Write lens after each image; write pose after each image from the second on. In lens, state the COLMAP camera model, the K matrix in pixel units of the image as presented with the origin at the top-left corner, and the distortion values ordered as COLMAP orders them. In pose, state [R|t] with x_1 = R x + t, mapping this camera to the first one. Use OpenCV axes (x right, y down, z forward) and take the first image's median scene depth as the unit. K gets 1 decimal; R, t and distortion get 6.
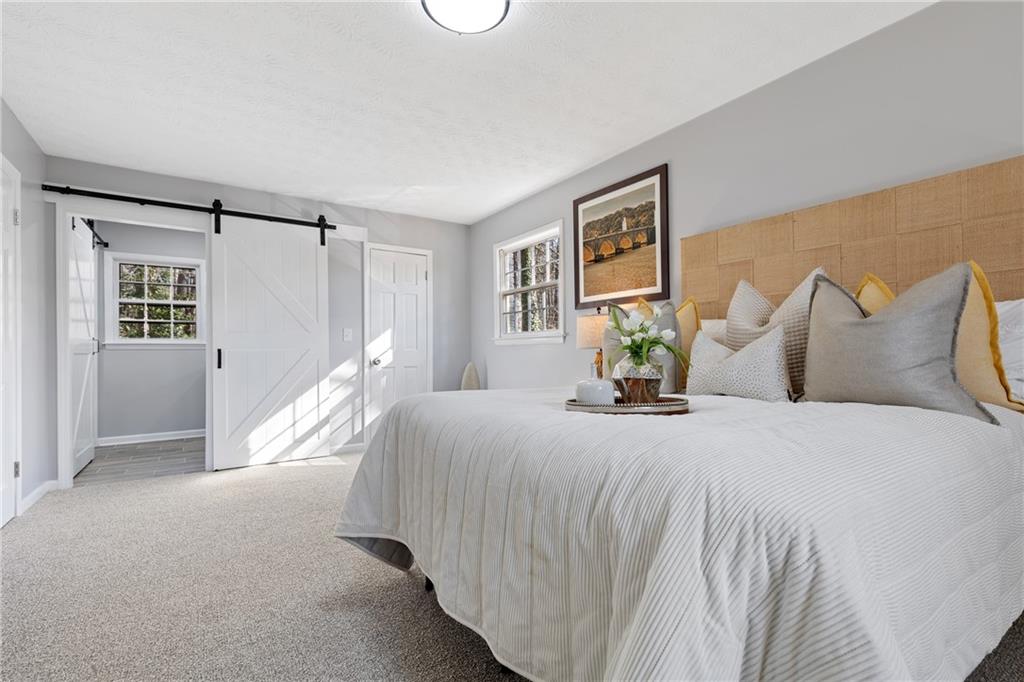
lens RADIAL K [[460.1, 0, 507.7], [0, 460.1, 354.3], [0, 0, 1]] dist [0.008895, -0.001853]
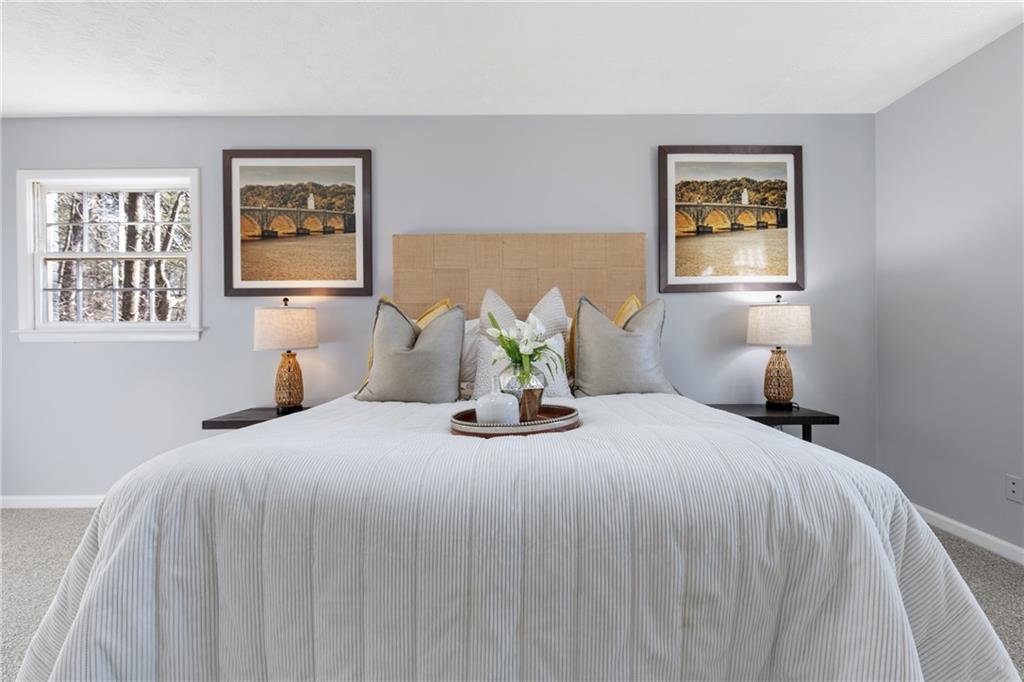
lens RADIAL K [[430.5, 0, 508.7], [0, 430.5, 349.2], [0, 0, 1]] dist [0.004324, 0.000679]
pose [[0.569413, 0.016268, 0.821890, -0.163505], [0.001693, 0.999779, -0.020962, 0.003718], [-0.822050, 0.013328, 0.569260, 0.230003]]
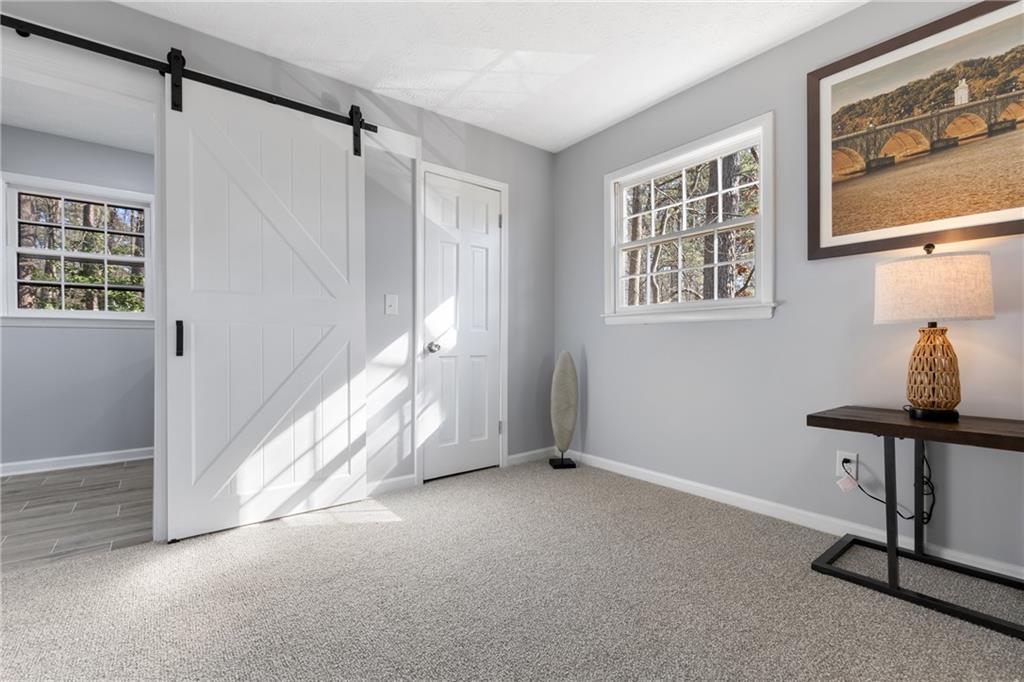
lens RADIAL K [[460.1, 0, 512.3], [0, 460.1, 348.4], [0, 0, 1]] dist [0.008895, -0.001853]
pose [[0.997931, 0.007380, 0.063872, -0.270431], [-0.007809, 0.999949, 0.006467, 0.015868], [-0.063821, -0.006952, 0.997937, 0.435573]]
